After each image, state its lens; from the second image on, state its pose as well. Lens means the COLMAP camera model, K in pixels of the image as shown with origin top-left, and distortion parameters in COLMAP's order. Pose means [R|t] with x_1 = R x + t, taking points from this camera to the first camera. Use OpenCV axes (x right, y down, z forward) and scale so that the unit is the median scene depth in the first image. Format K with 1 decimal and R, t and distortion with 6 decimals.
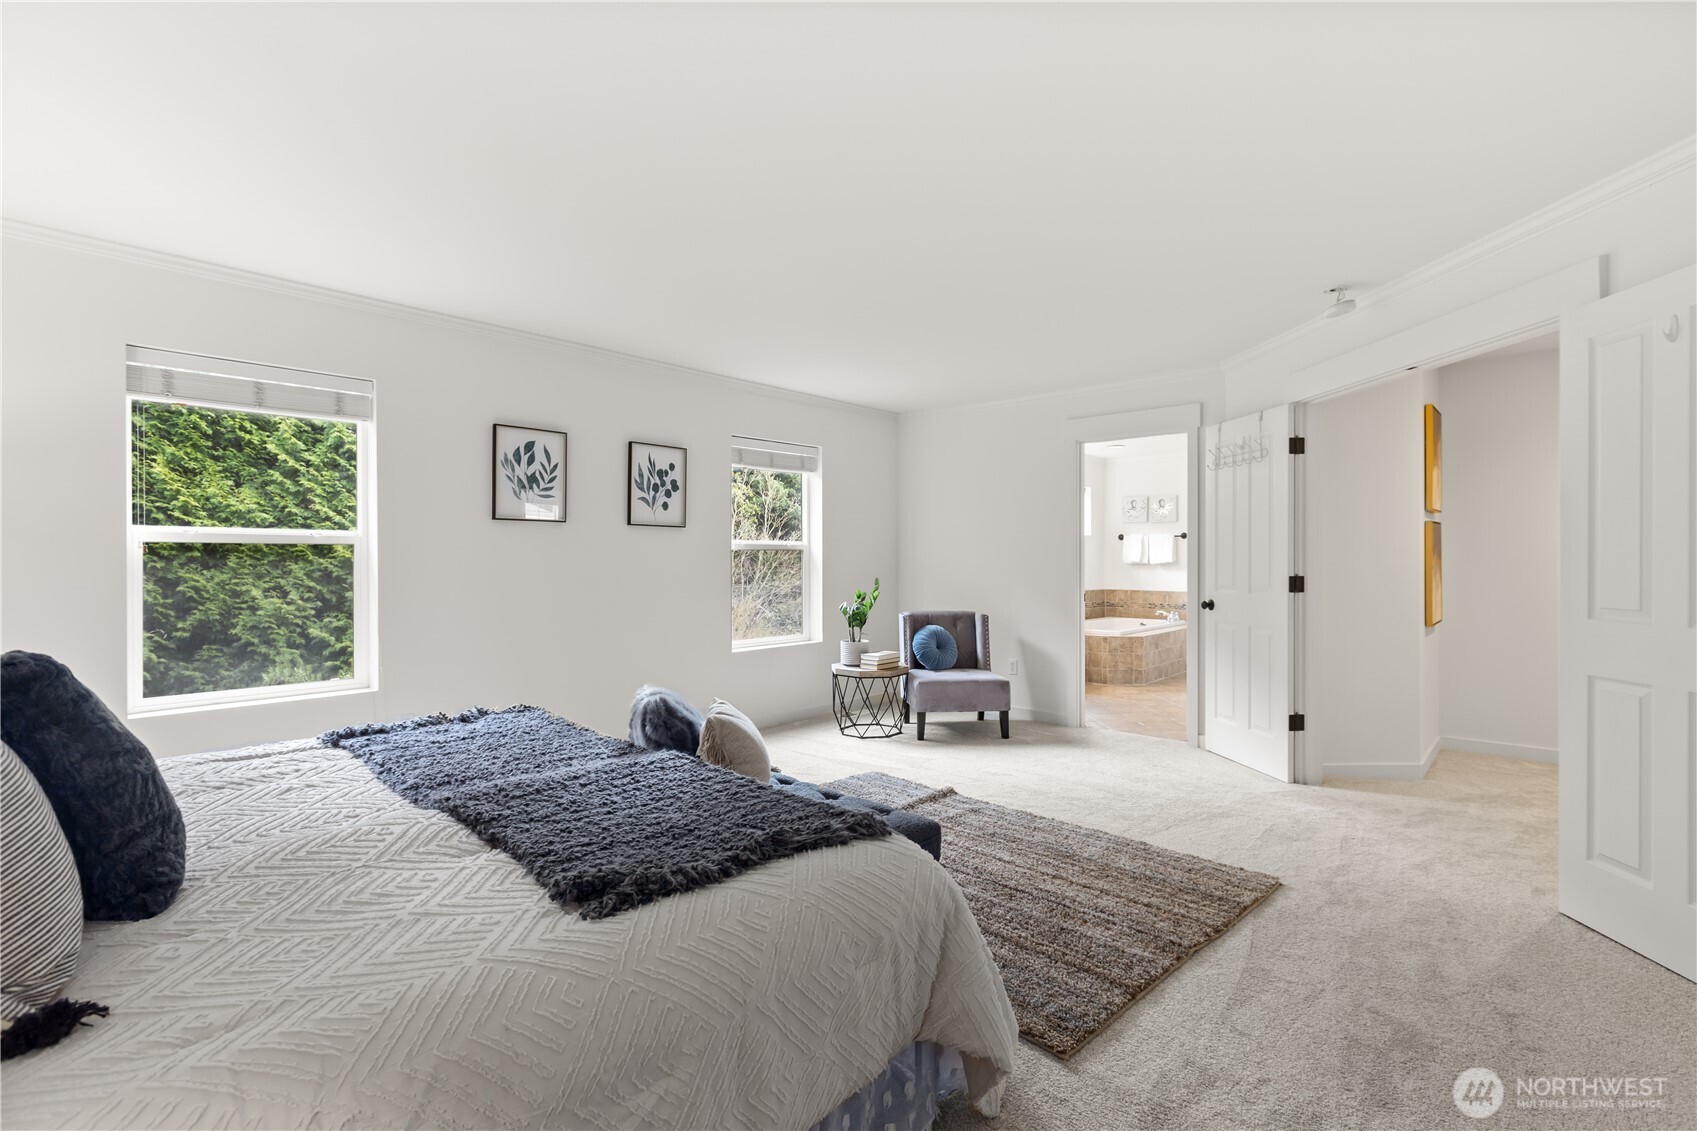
lens RADIAL K [[793.1, 0, 848.0], [0, 793.1, 560.5], [0, 0, 1]] dist [-0.001866, -0.000025]
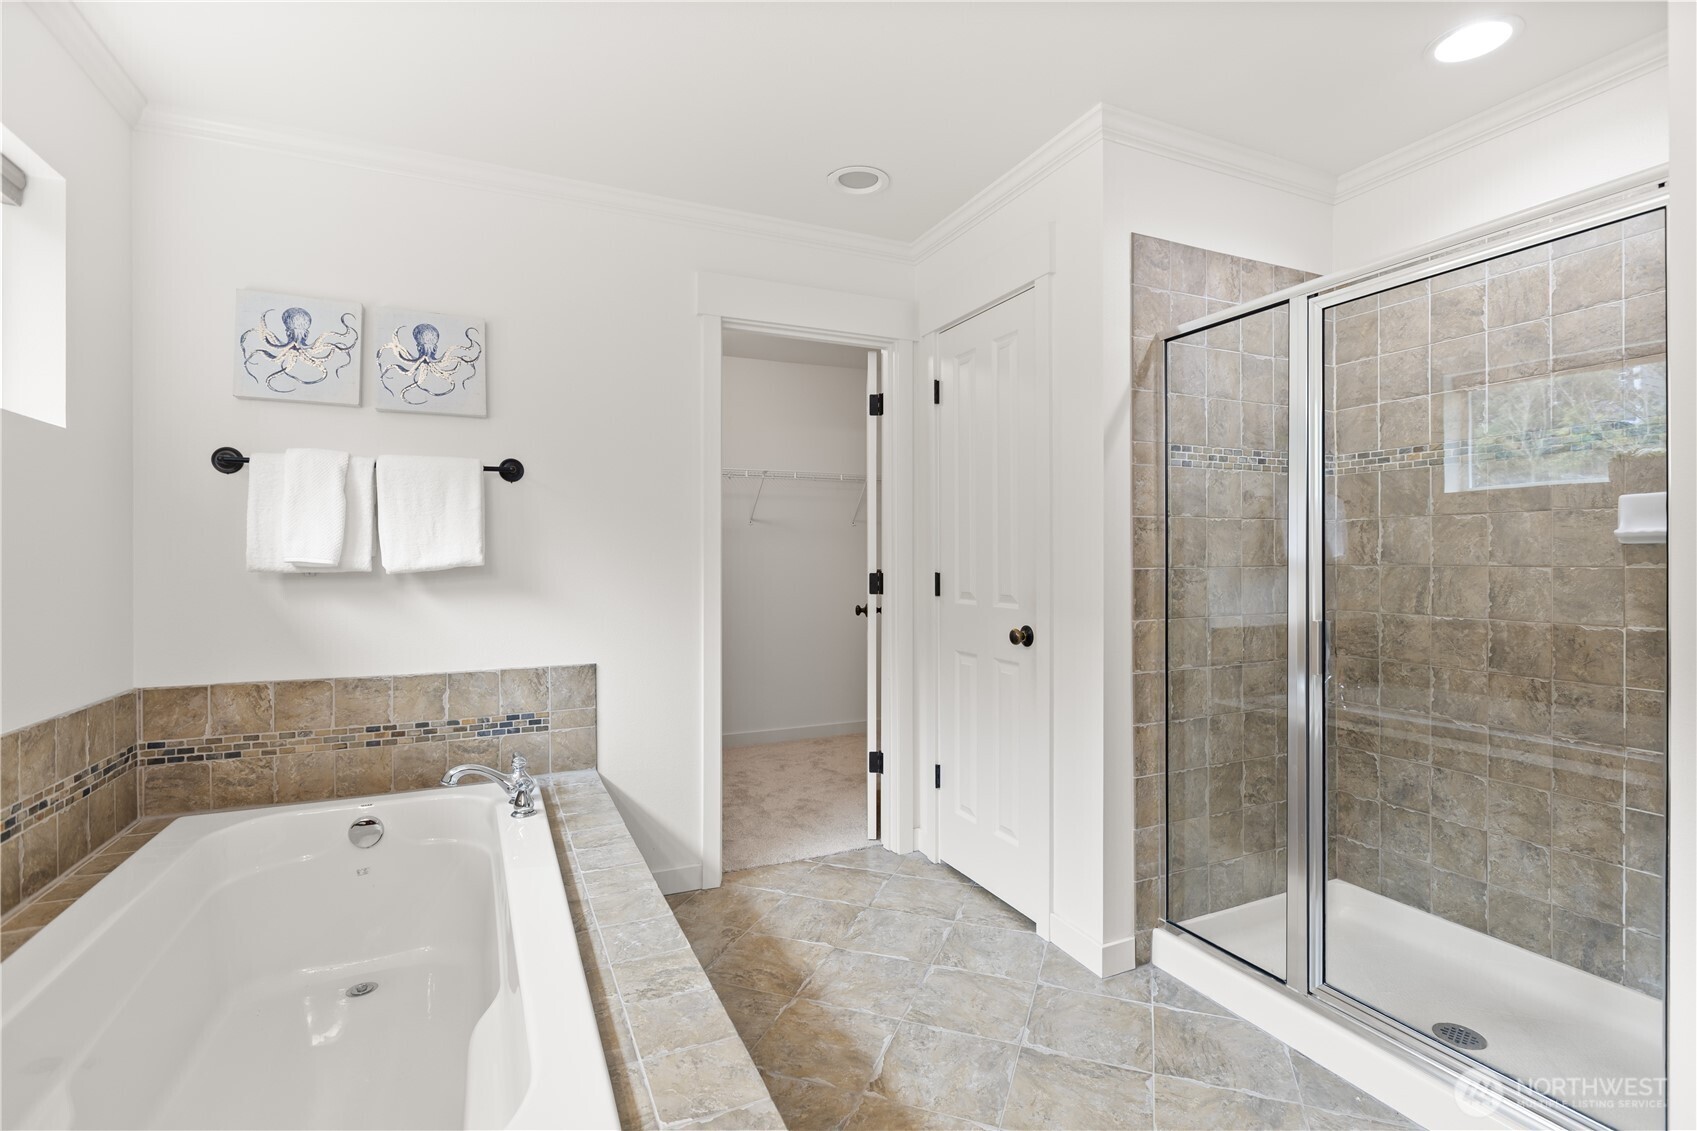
lens RADIAL K [[792.1, 0, 854.8], [0, 792.1, 563.4], [0, 0, 1]] dist [-0.002778, -0.000494]
pose [[0.397302, -0.004659, 0.917676, 0.211338], [0.008676, 0.999961, 0.001321, 0.002218], [-0.917647, 0.007437, 0.397327, 0.765599]]
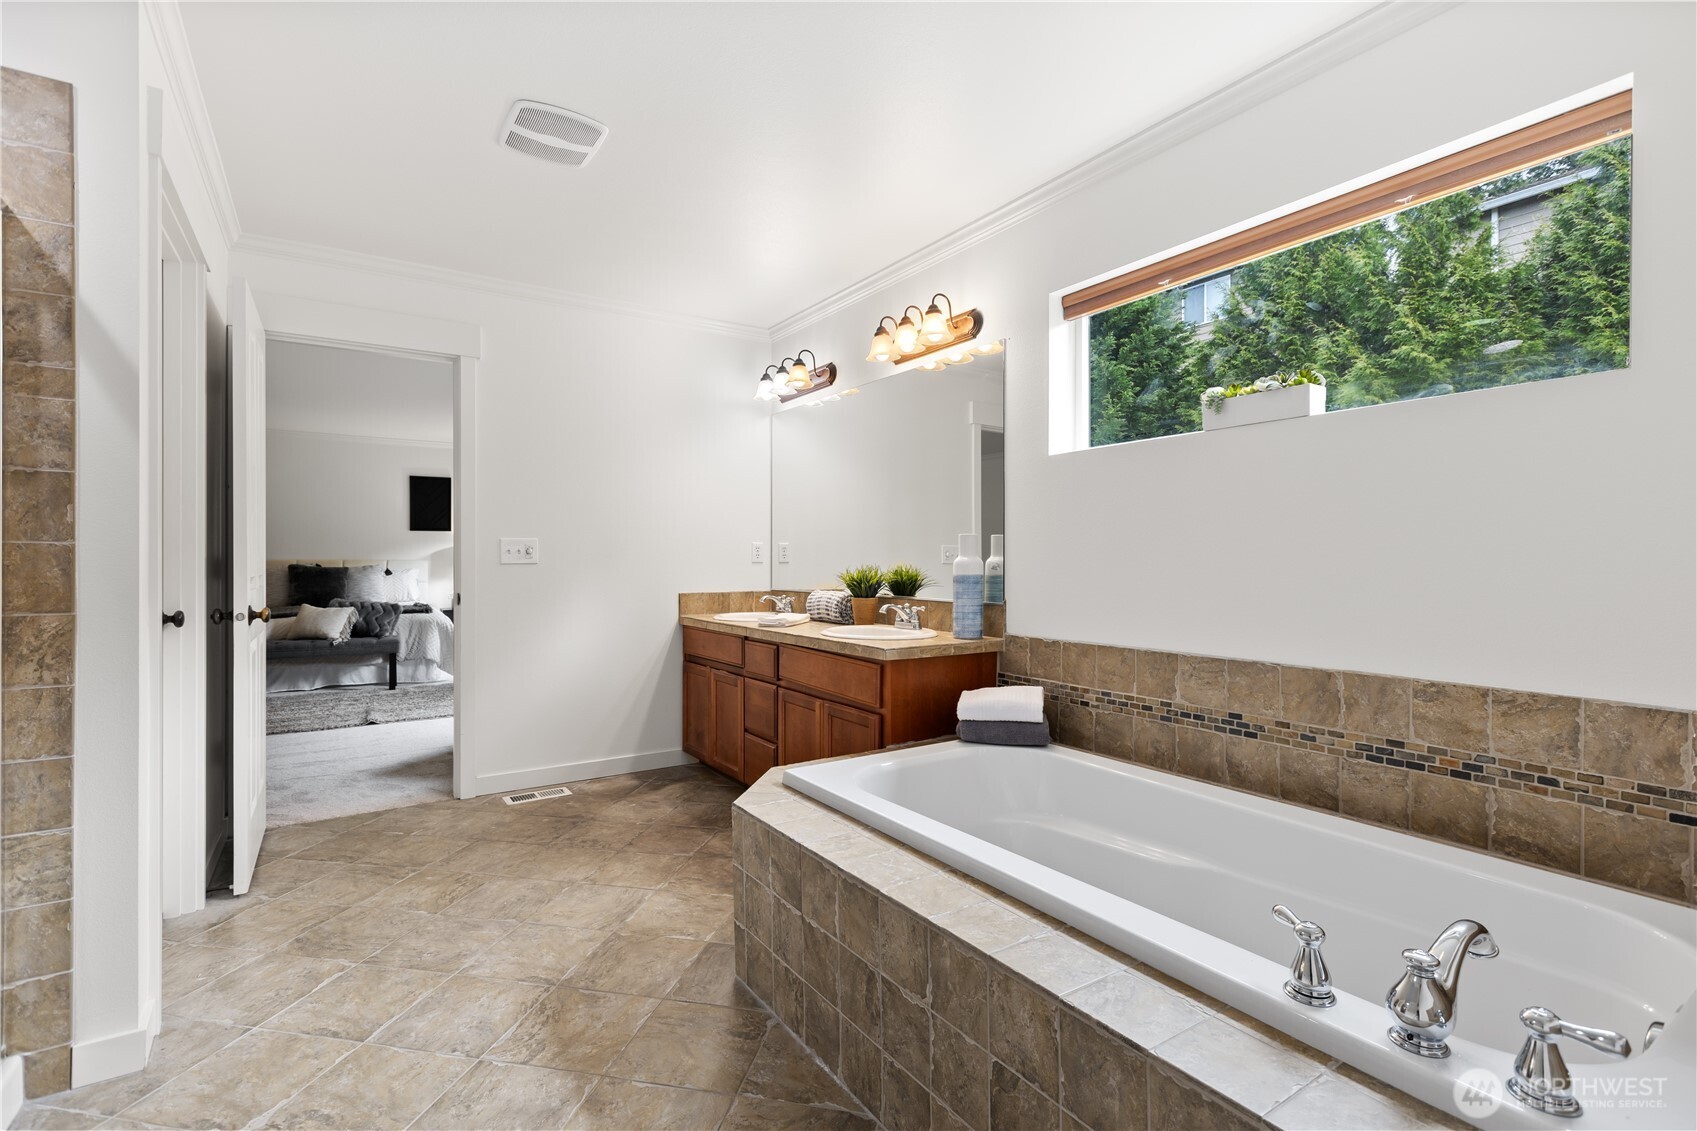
lens RADIAL K [[793.1, 0, 848.0], [0, 793.1, 560.5], [0, 0, 1]] dist [-0.001866, -0.000025]
pose [[-0.255434, 0.002581, -0.966823, 0.516465], [-0.004506, 0.999982, 0.003860, 0.007652], [0.966816, 0.005342, -0.255418, 0.906309]]
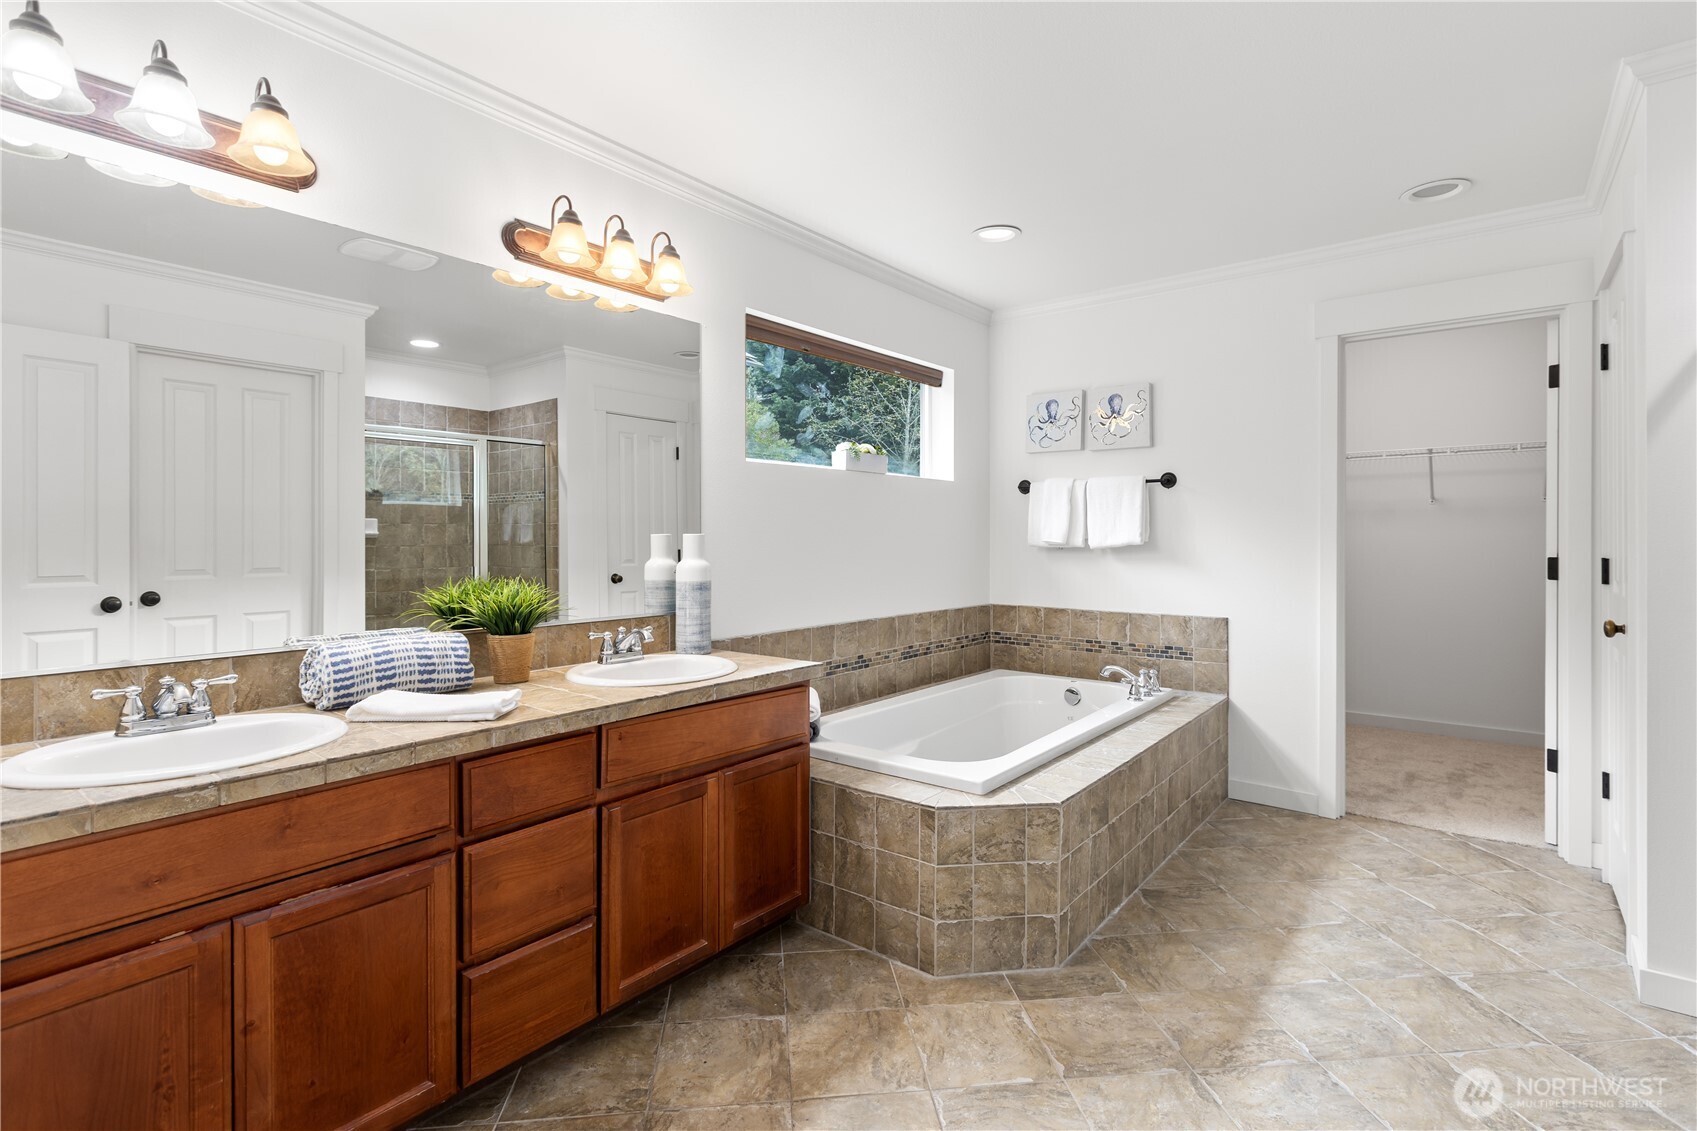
lens RADIAL K [[808.3, 0, 850.6], [0, 808.3, 537.6], [0, 0, 1]] dist [-0.000630, 0.000060]
pose [[0.997752, 0.000812, 0.067011, 0.226014], [-0.000534, 0.999991, -0.004170, 0.000510], [-0.067014, 0.004125, 0.997744, 0.580124]]
